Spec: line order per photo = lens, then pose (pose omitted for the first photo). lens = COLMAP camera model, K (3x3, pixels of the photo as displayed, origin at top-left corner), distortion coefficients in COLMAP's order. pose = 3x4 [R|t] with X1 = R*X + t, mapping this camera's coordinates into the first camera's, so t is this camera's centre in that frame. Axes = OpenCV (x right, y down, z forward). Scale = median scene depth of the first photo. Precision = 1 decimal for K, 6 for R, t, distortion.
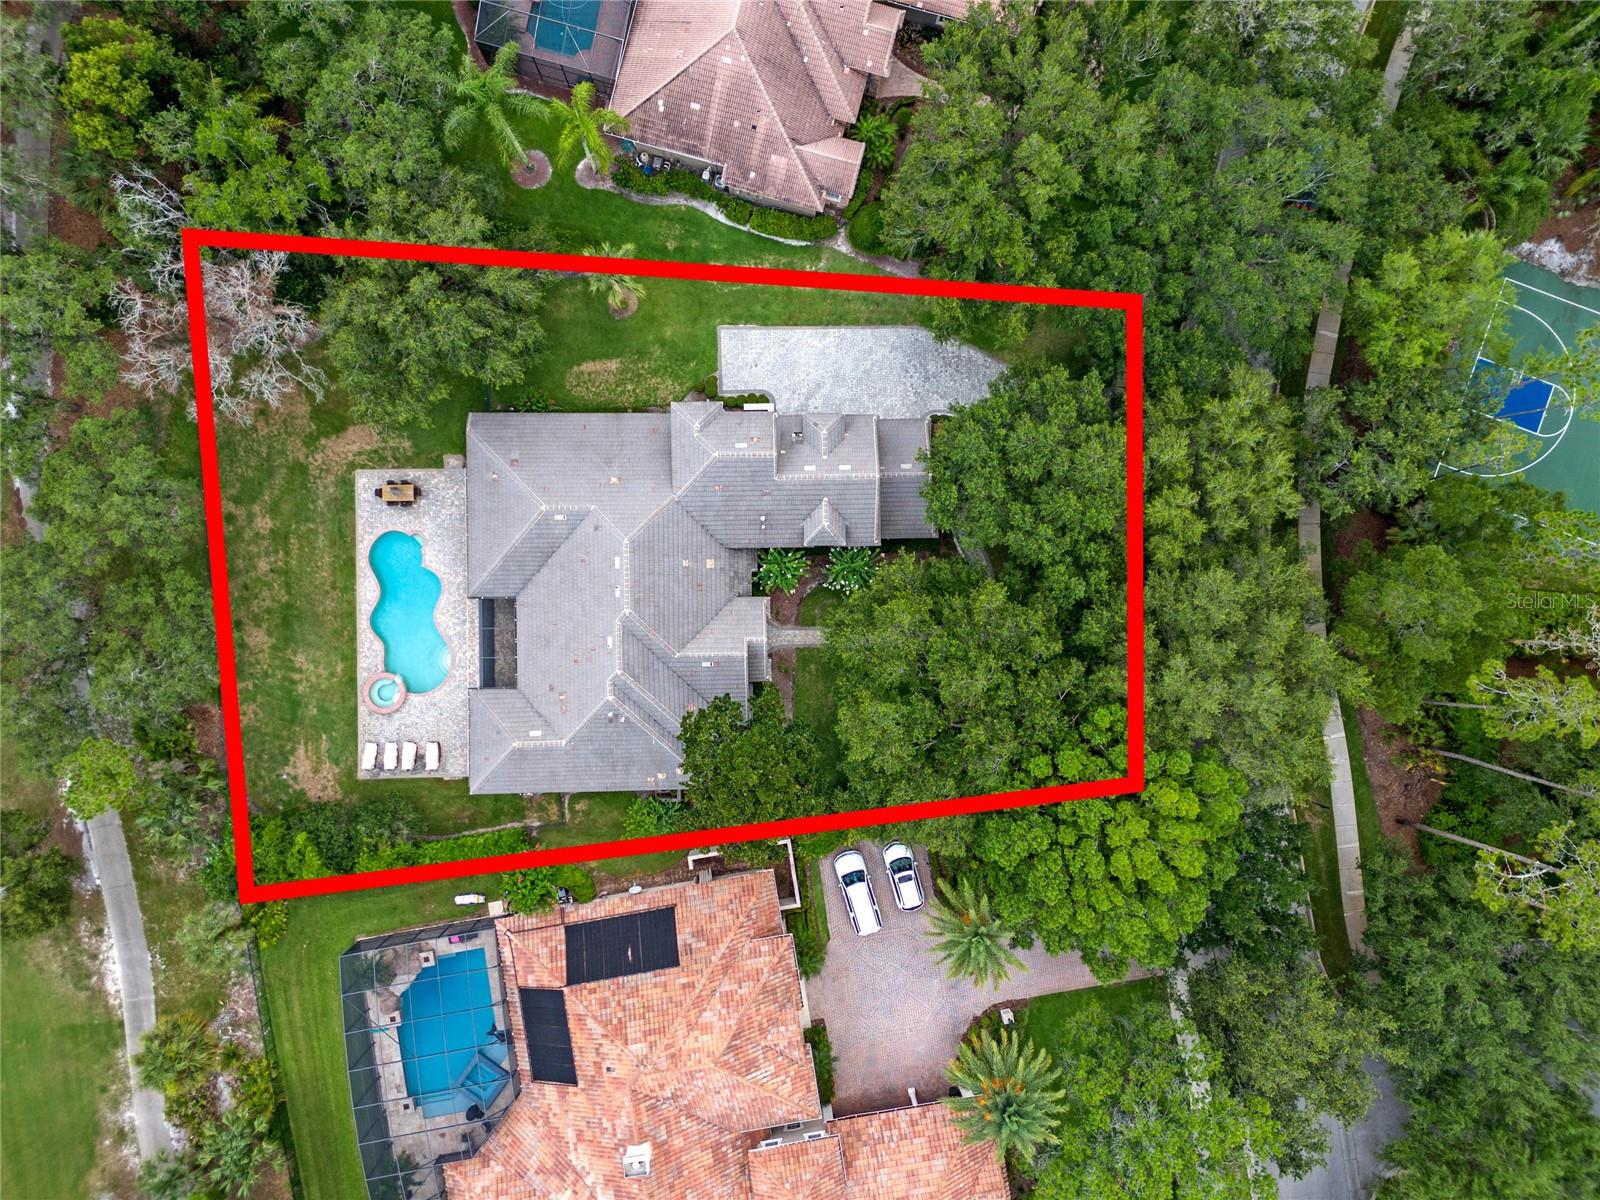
lens RADIAL K [[1180.3, 0, 799.1], [0, 1180.3, 596.1], [0, 0, 1]] dist [0.082618, -0.084160]
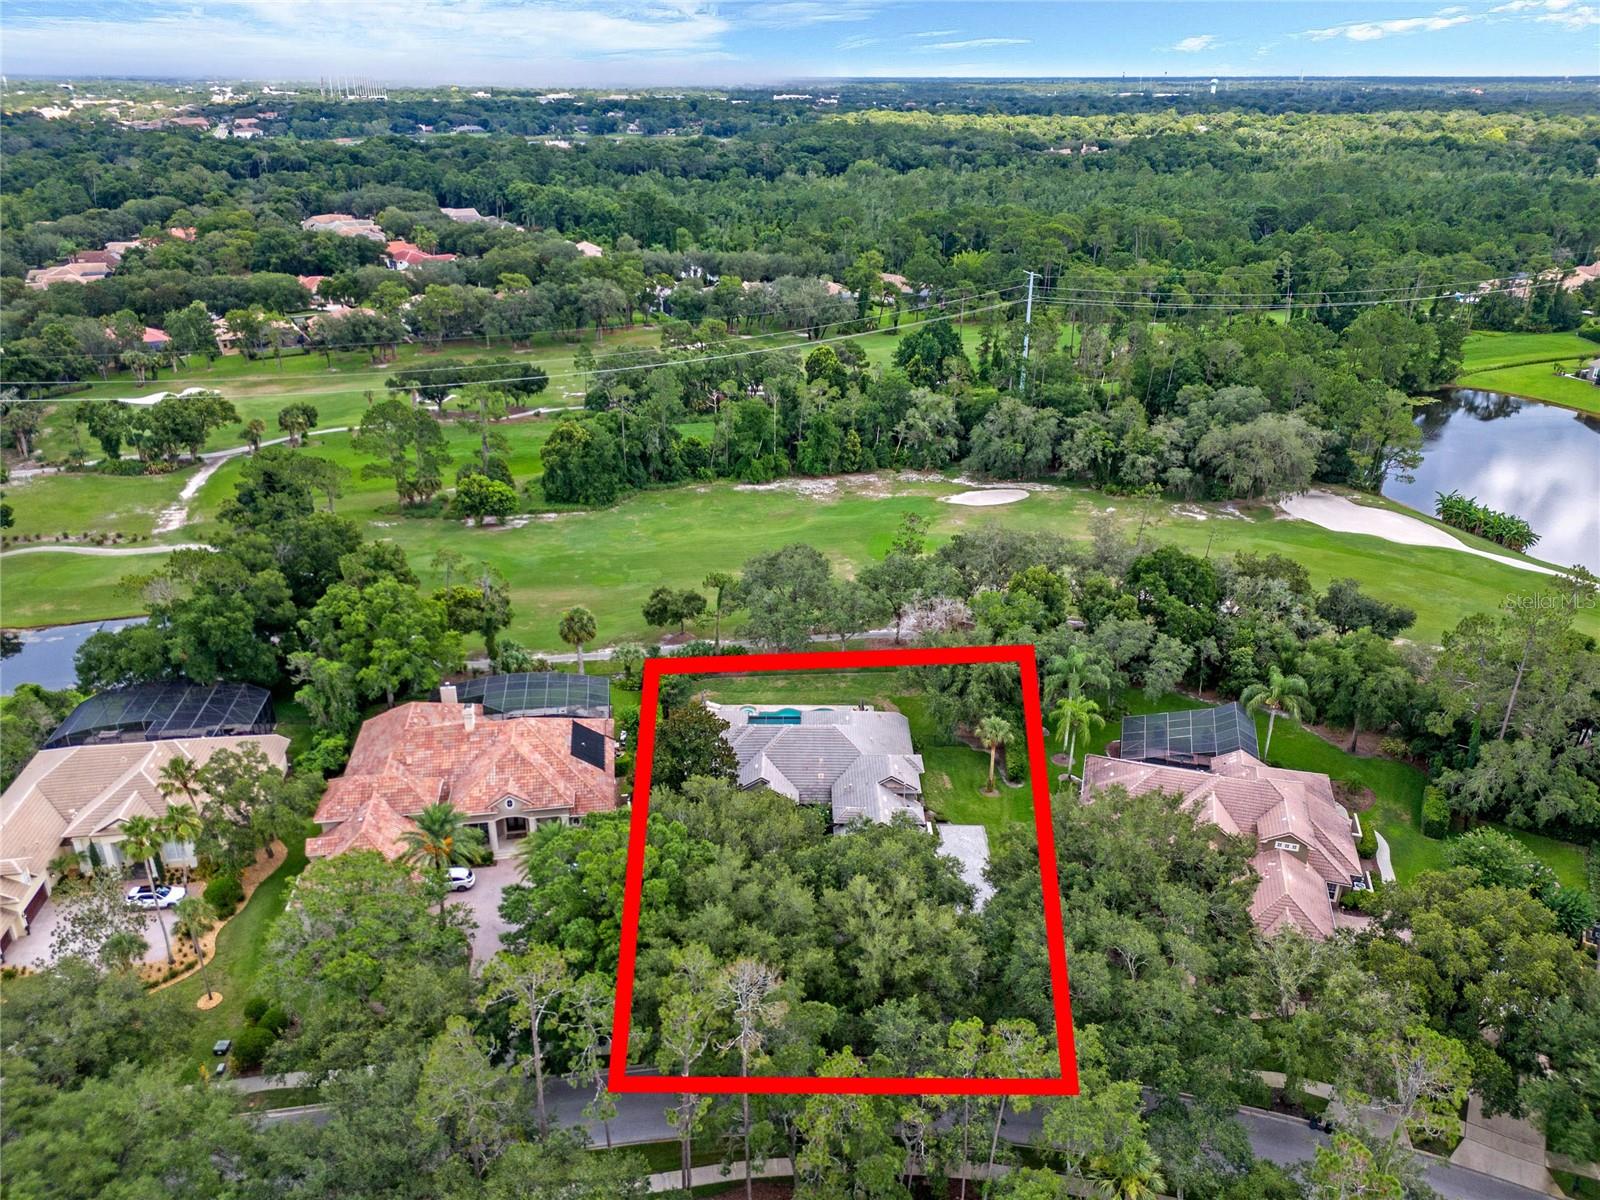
lens RADIAL K [[1180.3, 0, 799.1], [0, 1180.3, 596.1], [0, 0, 1]] dist [0.082618, -0.084160]
pose [[-0.016816, 0.376120, -0.926419, 1.234355], [-0.999853, -0.009404, 0.014331, -0.018085], [-0.003322, 0.926523, 0.376222, 0.186964]]
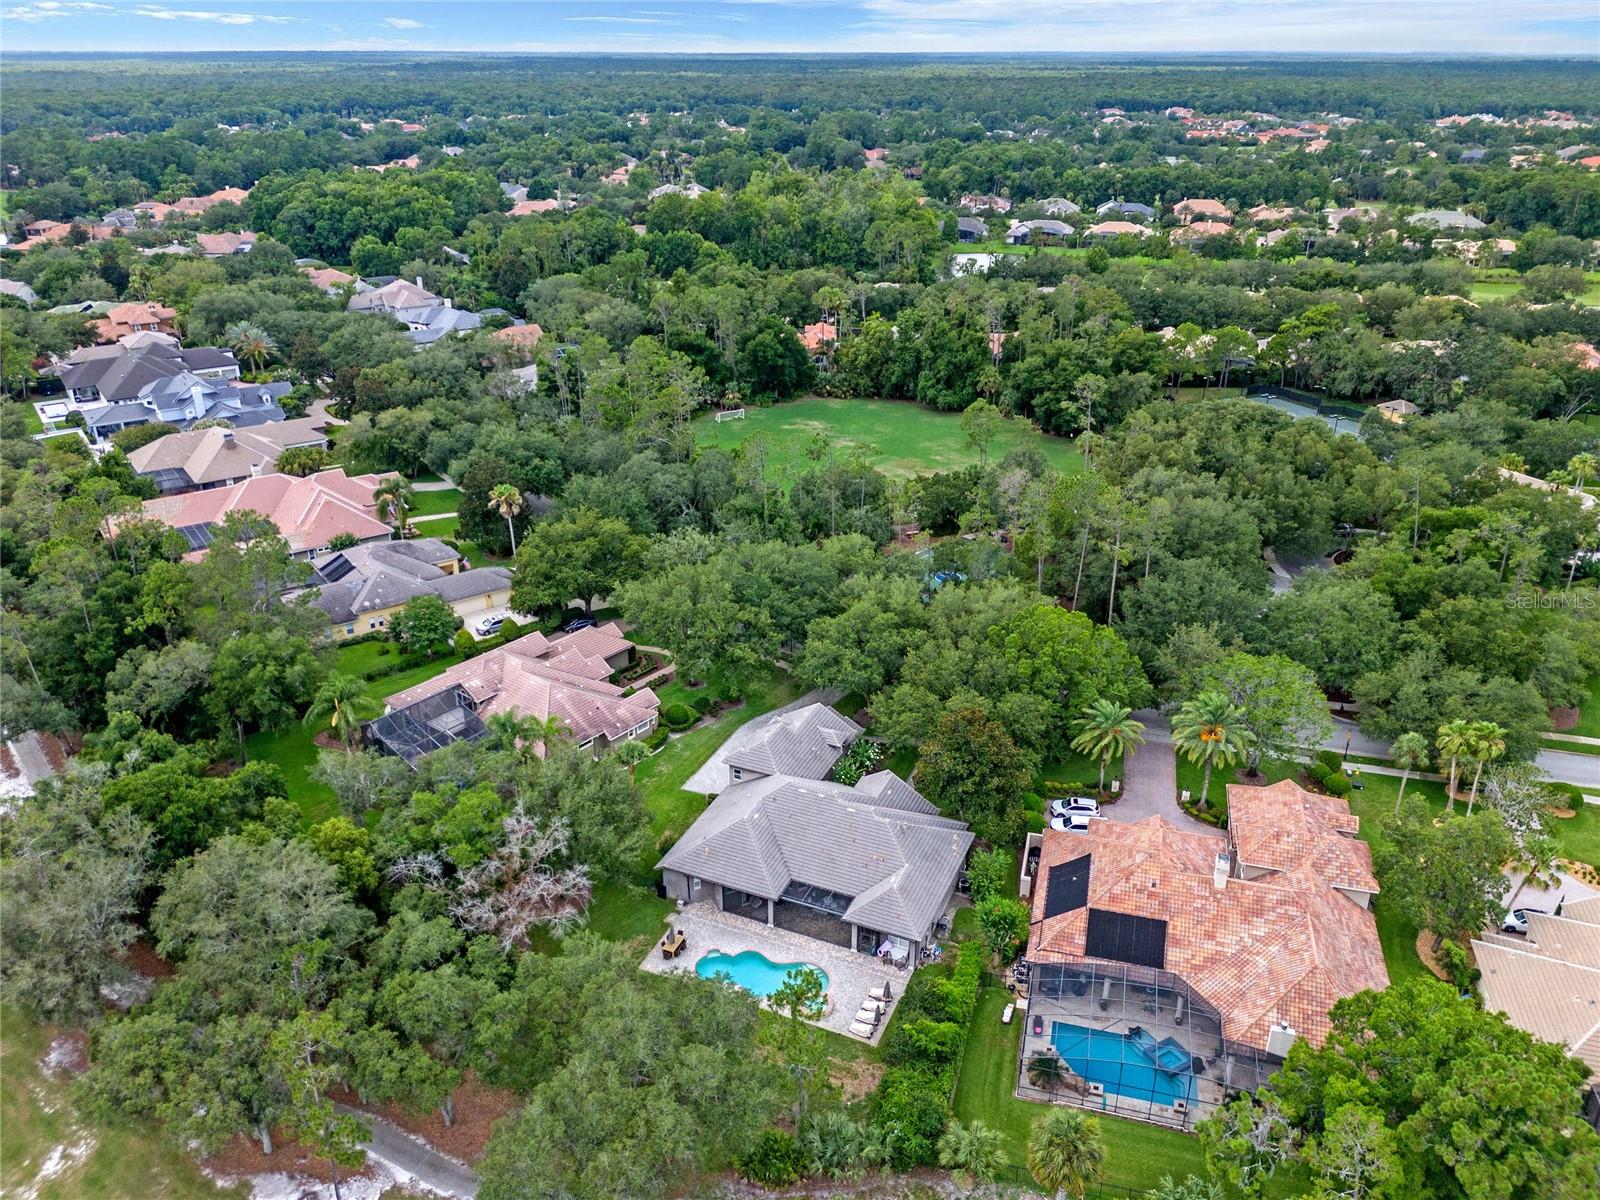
lens RADIAL K [[1208.4, 0, 800.0], [0, 1208.4, 600.0], [0, 0, 1]] dist [0.061640, -0.082168]
pose [[0.417235, -0.398614, 0.816714, -1.195001], [0.908752, 0.173928, -0.379366, 0.460564], [0.009171, 0.900476, 0.434810, 0.126199]]
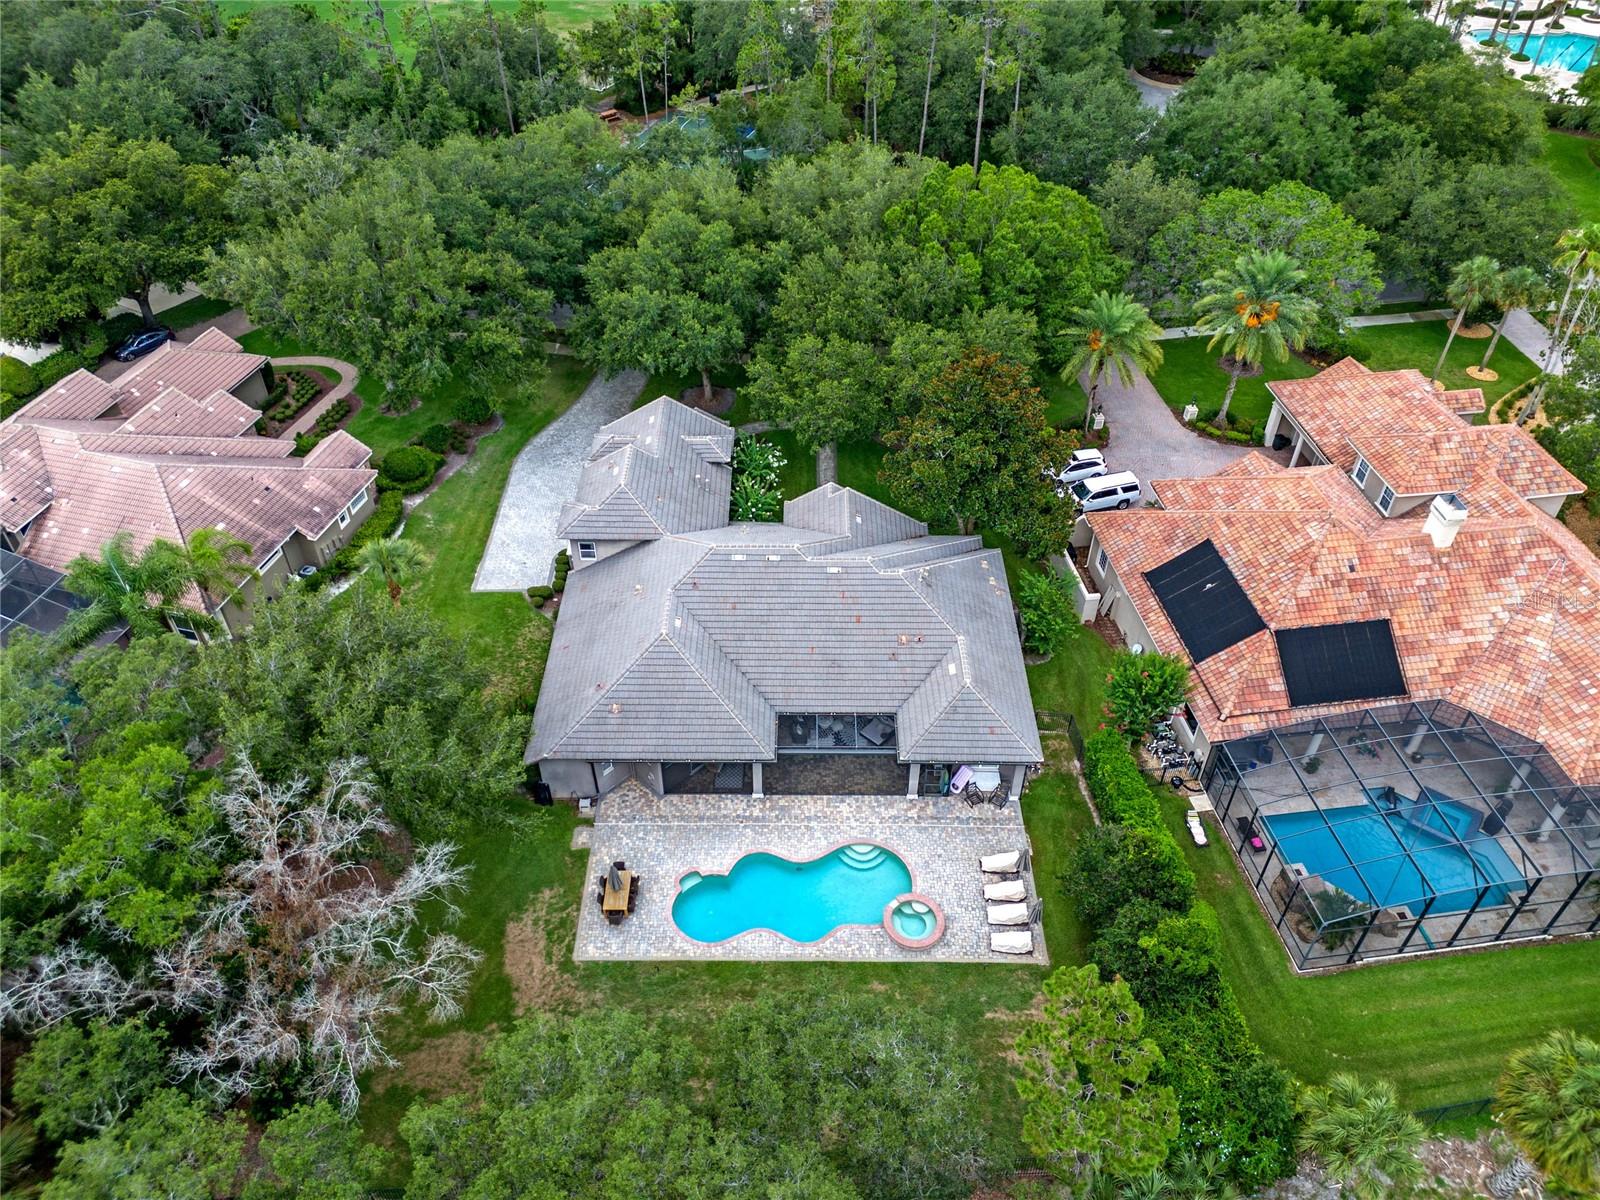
lens RADIAL K [[1180.3, 0, 799.1], [0, 1180.3, 596.1], [0, 0, 1]] dist [0.082618, -0.084160]
pose [[0.015257, -0.679985, 0.733067, -0.727994], [0.999878, 0.012860, -0.008881, 0.020984], [-0.003389, 0.733113, 0.680098, 0.422347]]
